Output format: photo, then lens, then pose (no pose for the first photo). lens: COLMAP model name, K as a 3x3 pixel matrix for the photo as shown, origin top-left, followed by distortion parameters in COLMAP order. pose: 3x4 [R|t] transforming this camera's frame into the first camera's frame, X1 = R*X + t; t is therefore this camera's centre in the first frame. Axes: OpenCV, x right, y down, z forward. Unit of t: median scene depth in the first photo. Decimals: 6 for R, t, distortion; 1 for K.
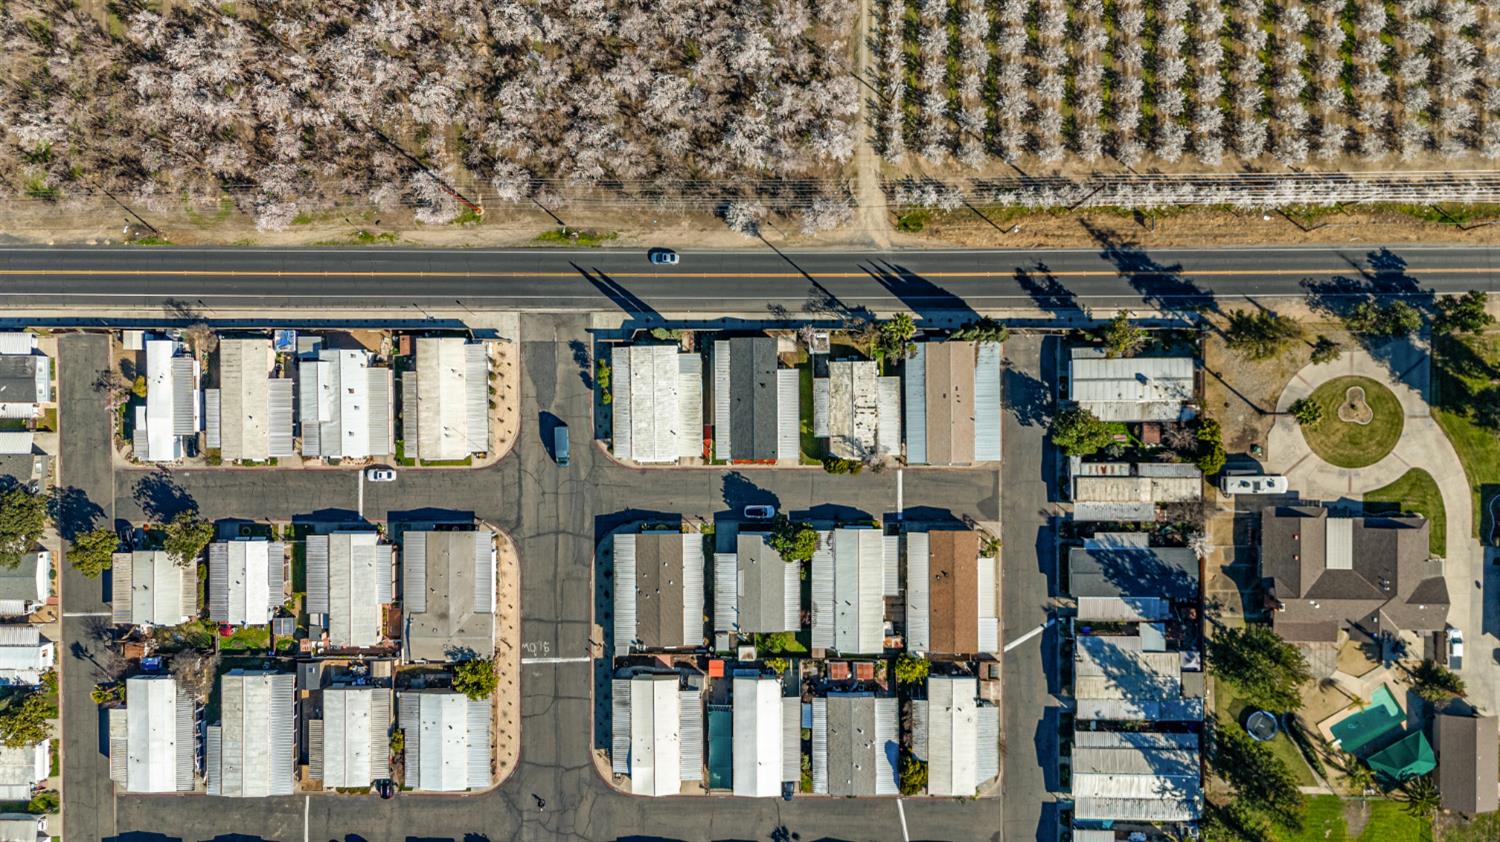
lens RADIAL K [[1116.4, 0, 747.5], [0, 1116.4, 416.7], [0, 0, 1]] dist [0.058592, -0.006367]
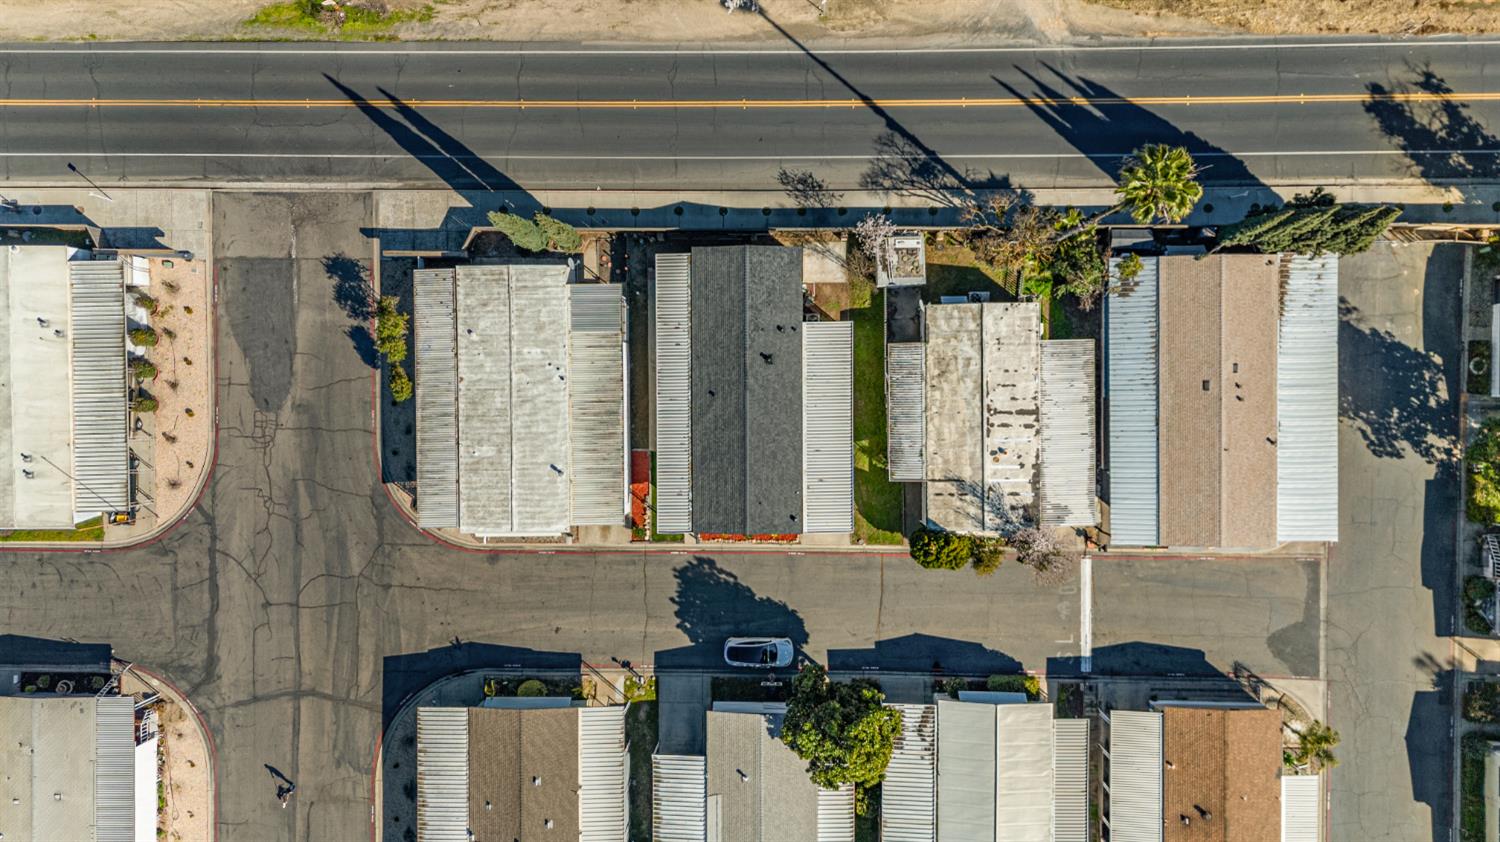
lens RADIAL K [[1116.4, 0, 747.5], [0, 1116.4, 416.7], [0, 0, 1]] dist [0.058592, -0.006367]
pose [[0.999959, 0.004323, -0.007944, 0.009215], [-0.004289, 0.999982, 0.004239, -0.007919], [0.007962, -0.004205, 0.999959, 0.567883]]
